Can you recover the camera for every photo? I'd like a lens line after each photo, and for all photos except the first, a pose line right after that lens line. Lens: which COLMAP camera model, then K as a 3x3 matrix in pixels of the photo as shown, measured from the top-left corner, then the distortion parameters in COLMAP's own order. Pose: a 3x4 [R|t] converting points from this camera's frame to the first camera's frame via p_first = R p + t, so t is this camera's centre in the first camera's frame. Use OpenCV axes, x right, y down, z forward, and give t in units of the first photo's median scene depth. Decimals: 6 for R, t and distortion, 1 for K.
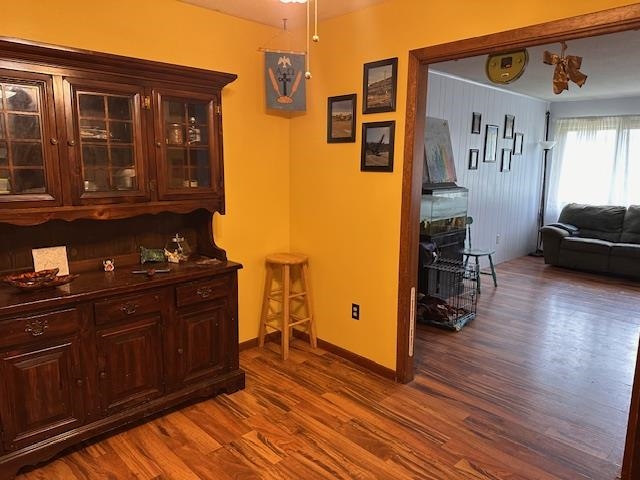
lens RADIAL K [[447.7, 0, 319.5], [0, 447.7, 235.0], [0, 0, 1]] dist [0.025677, -0.008150]
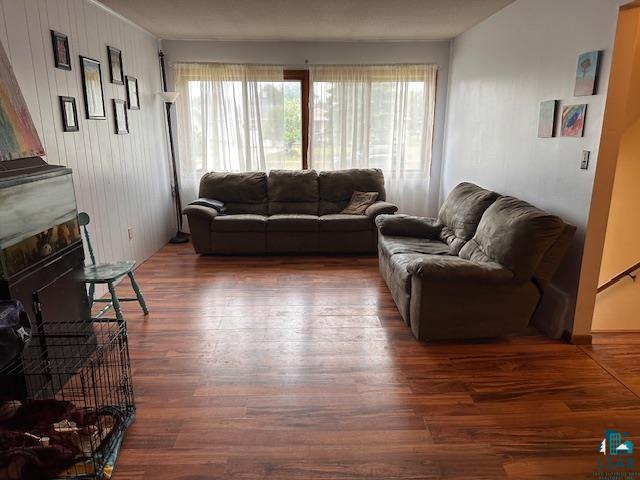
lens RADIAL K [[447.7, 0, 317.4], [0, 447.7, 237.7], [0, 0, 1]] dist [0.025677, -0.008150]
pose [[0.680871, -0.187520, 0.707991, 0.107883], [0.123251, 0.982218, 0.141622, -0.049467], [-0.721958, -0.009166, 0.691876, 0.332086]]
